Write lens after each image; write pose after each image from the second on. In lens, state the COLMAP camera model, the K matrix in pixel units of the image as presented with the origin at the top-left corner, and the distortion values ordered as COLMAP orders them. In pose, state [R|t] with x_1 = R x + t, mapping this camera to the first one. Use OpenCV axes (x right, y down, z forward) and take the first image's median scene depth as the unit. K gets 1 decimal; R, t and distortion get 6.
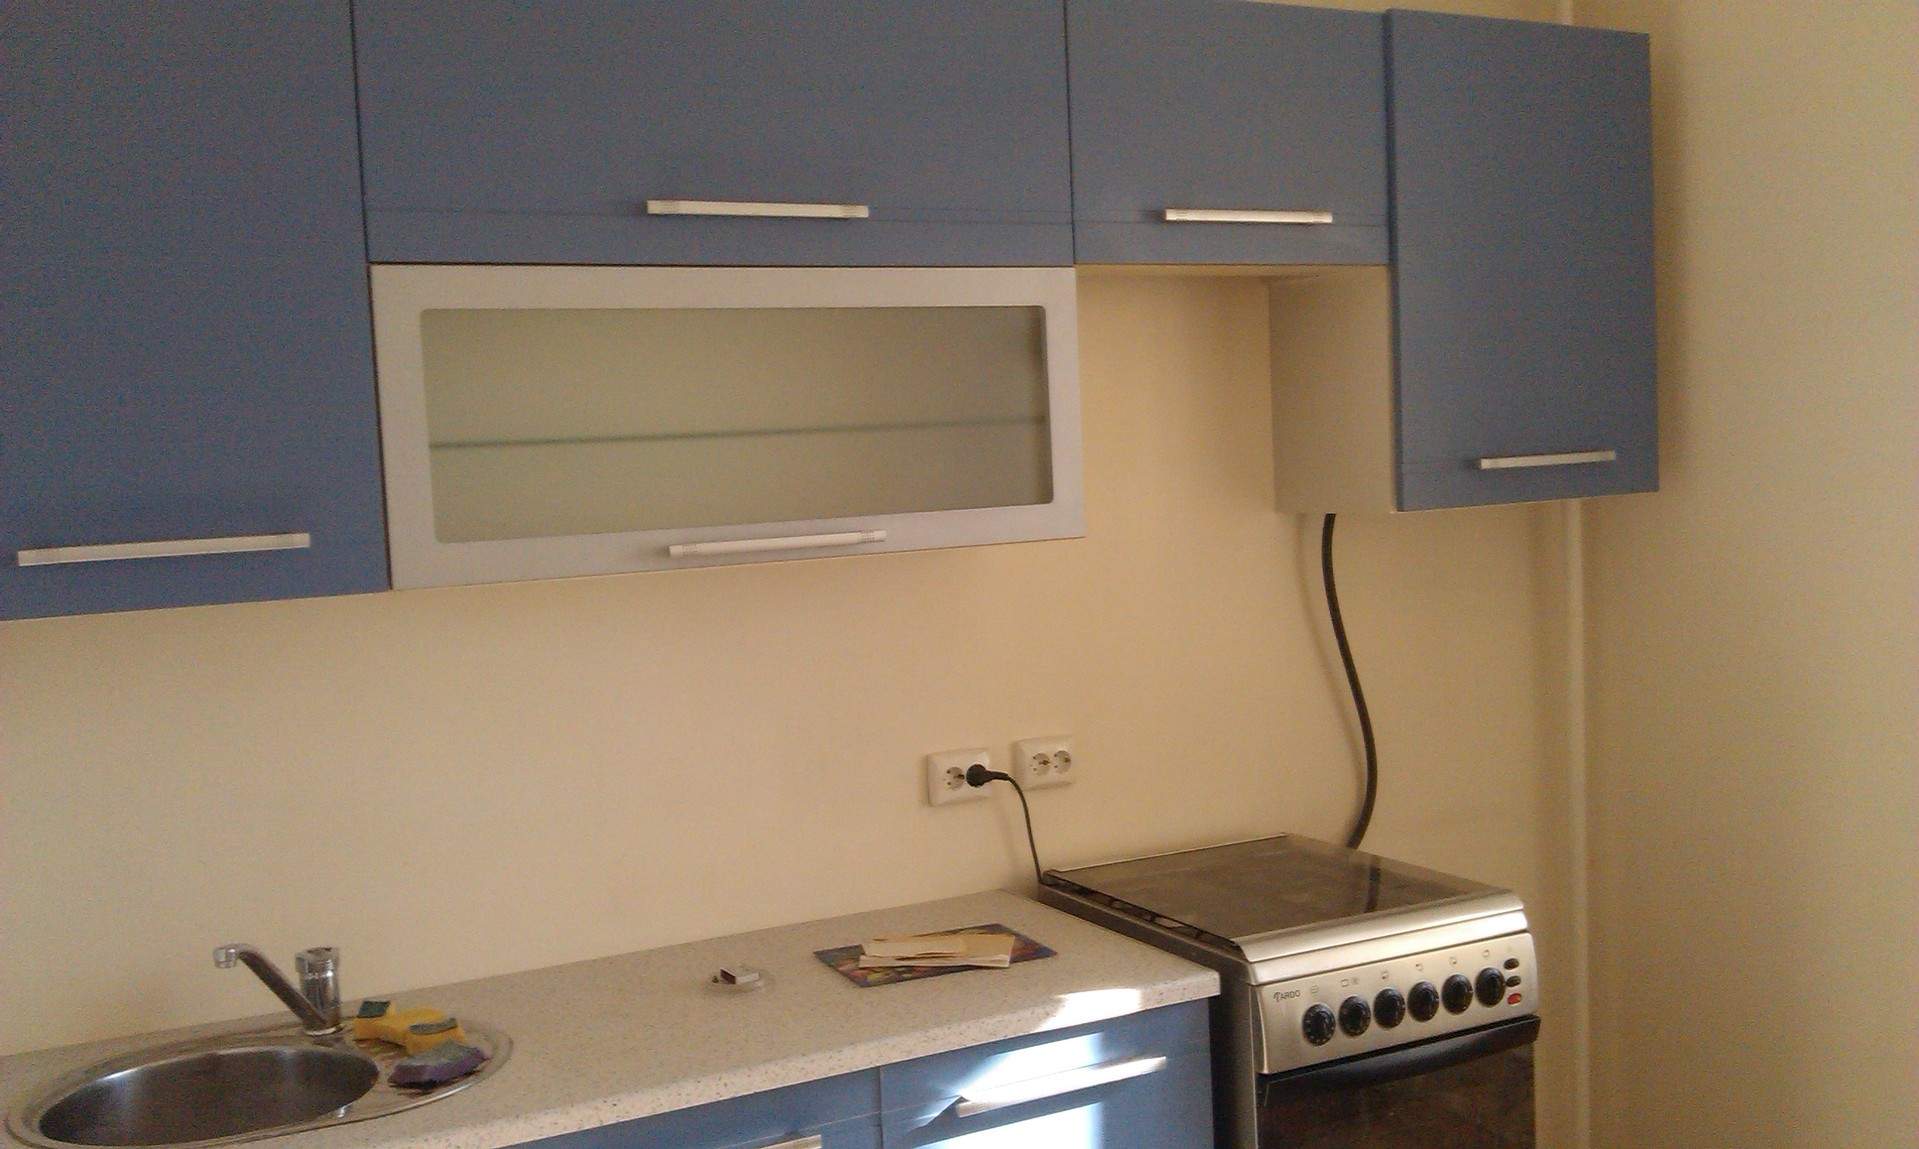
lens RADIAL K [[1873.0, 0, 964.3], [0, 1873.0, 600.1], [0, 0, 1]] dist [0.141803, -0.426346]
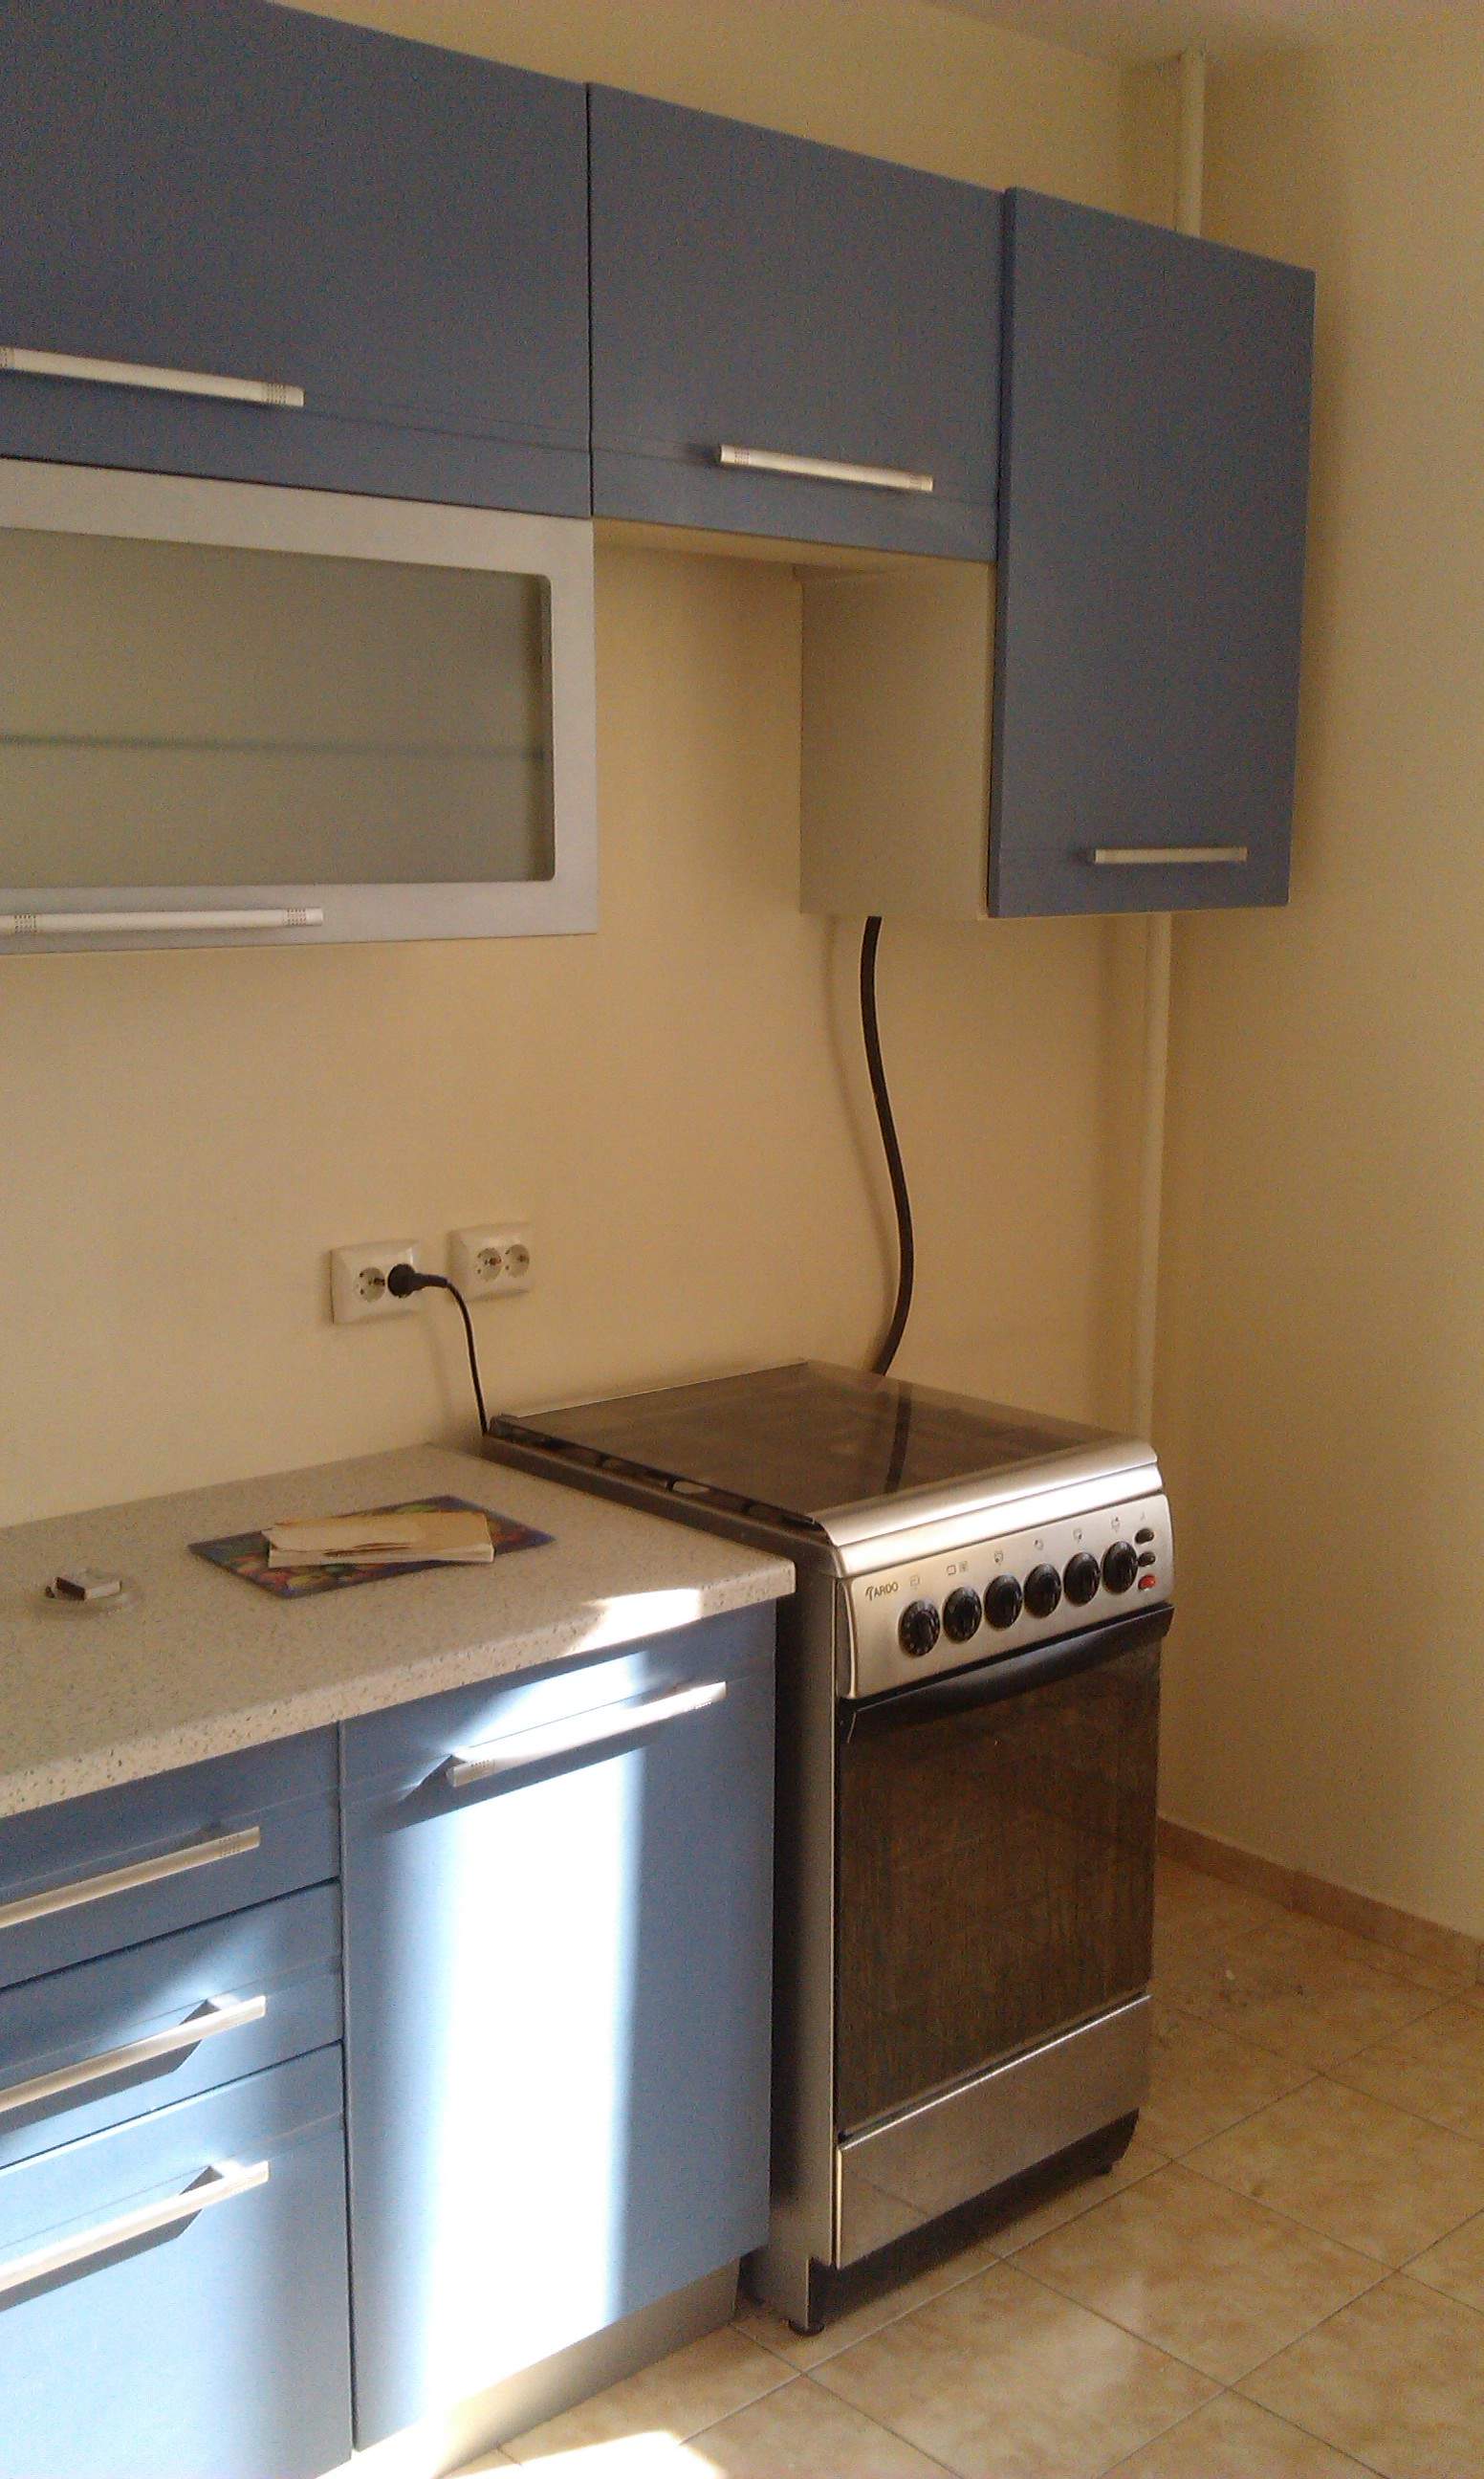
lens RADIAL K [[2419.3, 0, 732.5], [0, 2419.3, 1285.3], [0, 0, 1]] dist [0.141803, -0.426346]
pose [[0.965304, 0.005675, 0.261066, -0.118789], [-0.033182, 0.994325, 0.101078, 0.002301], [-0.259011, -0.106234, 0.960014, 0.133255]]
